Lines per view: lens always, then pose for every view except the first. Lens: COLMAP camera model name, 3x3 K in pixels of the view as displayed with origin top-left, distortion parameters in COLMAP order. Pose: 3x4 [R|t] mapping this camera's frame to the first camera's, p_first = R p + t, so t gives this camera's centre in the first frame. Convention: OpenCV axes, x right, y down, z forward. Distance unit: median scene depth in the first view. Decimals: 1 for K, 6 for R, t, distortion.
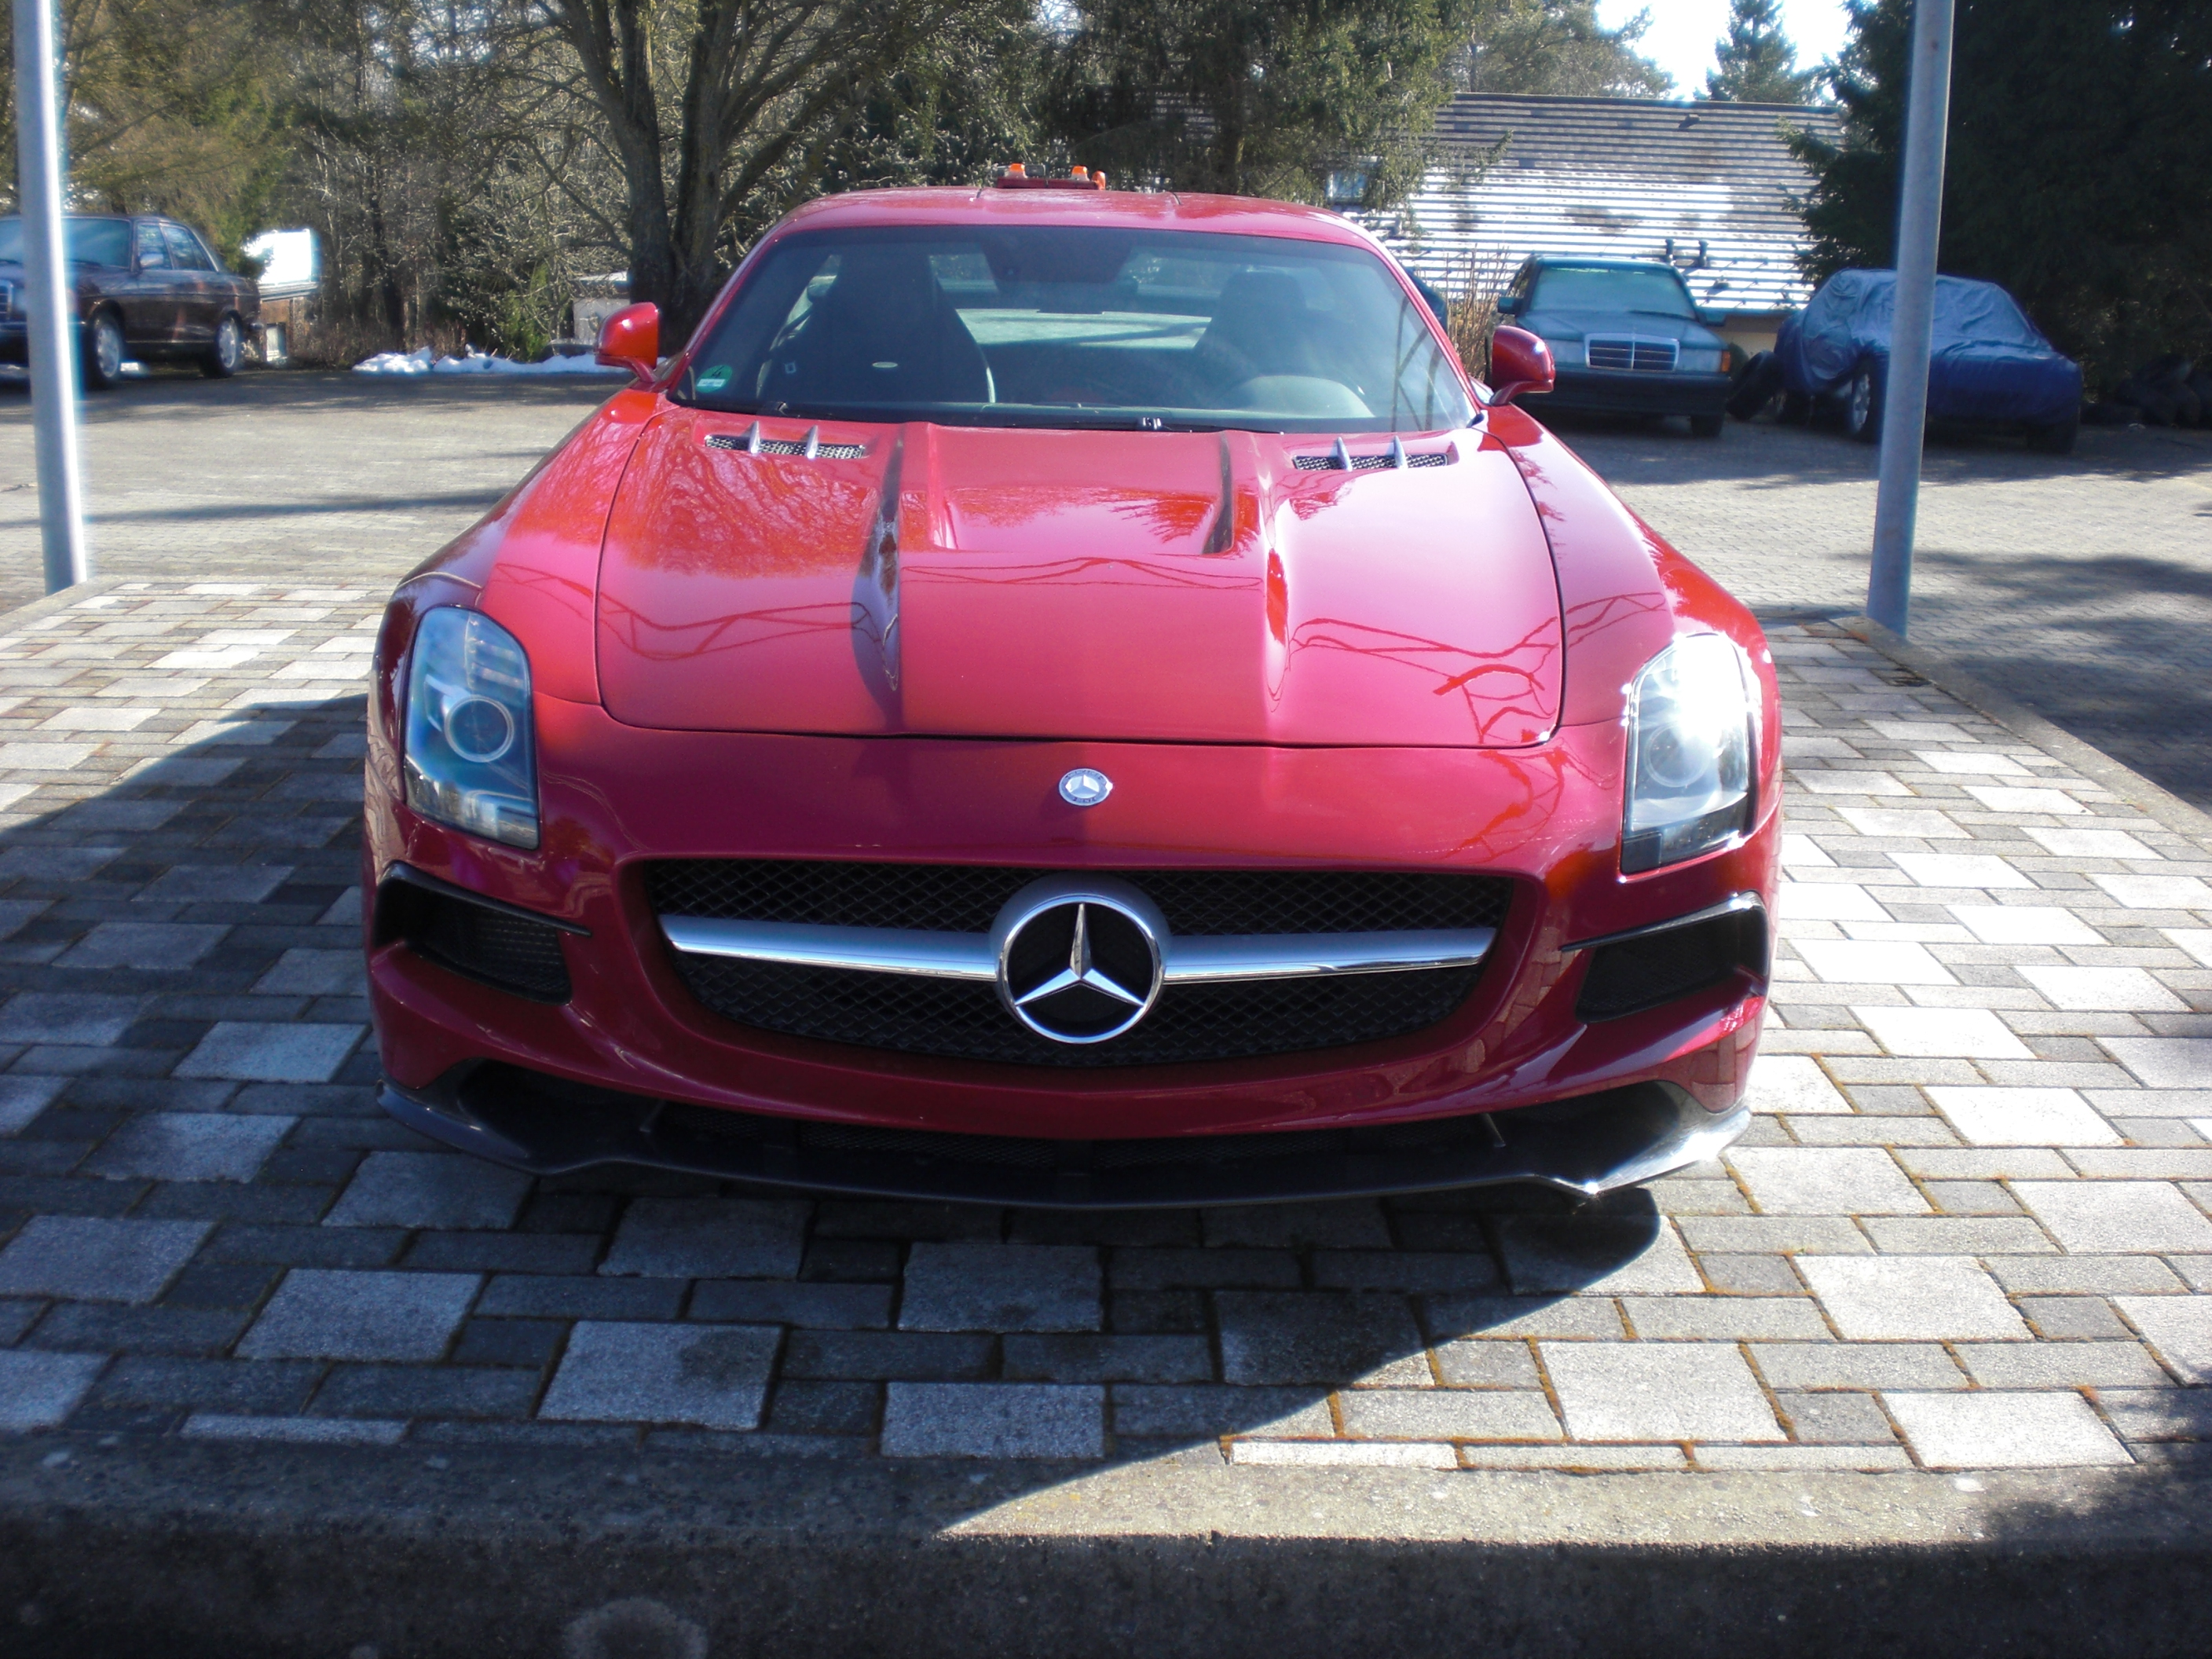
lens RADIAL K [[2581.9, 0, 1106.0], [0, 2581.9, 829.5], [0, 0, 1]] dist [-0.053163, -0.245800]
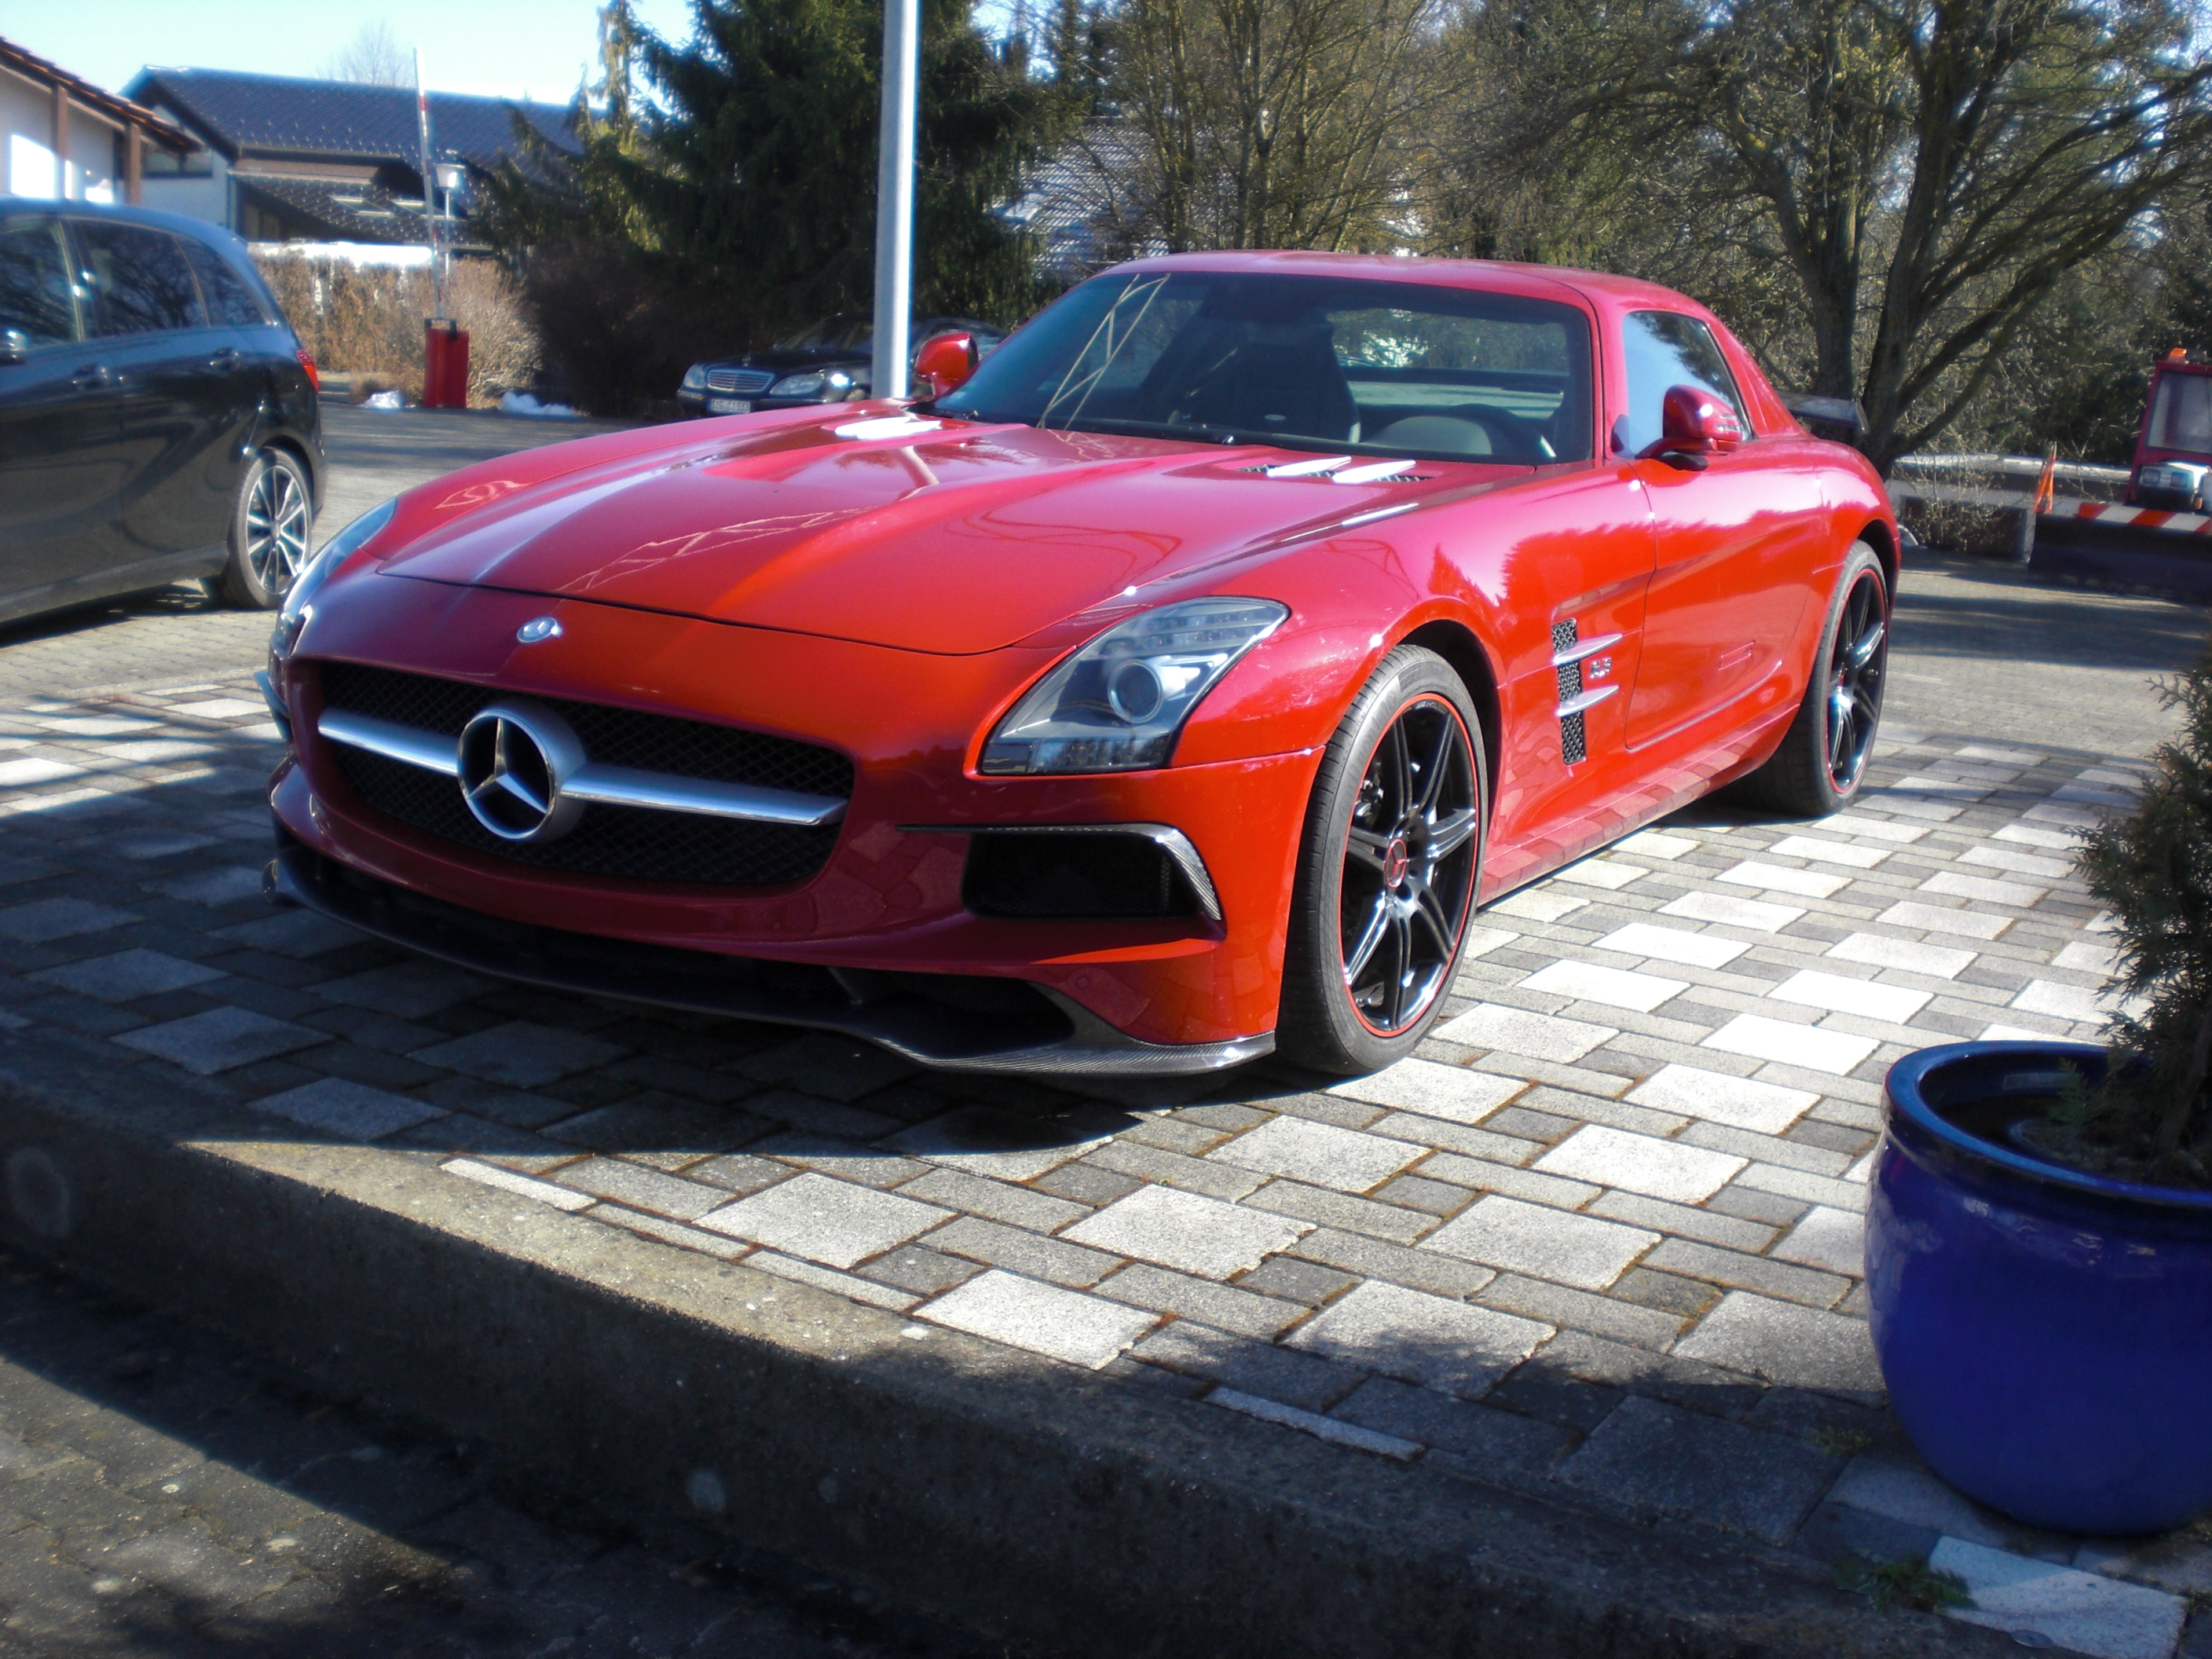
lens RADIAL K [[2581.9, 0, 1106.0], [0, 2581.9, 829.5], [0, 0, 1]] dist [-0.053163, -0.245800]
pose [[0.841332, 0.127799, -0.525194, 0.862192], [-0.167703, 0.985415, -0.028863, 0.066244], [0.513845, 0.112360, 0.850493, 0.106981]]
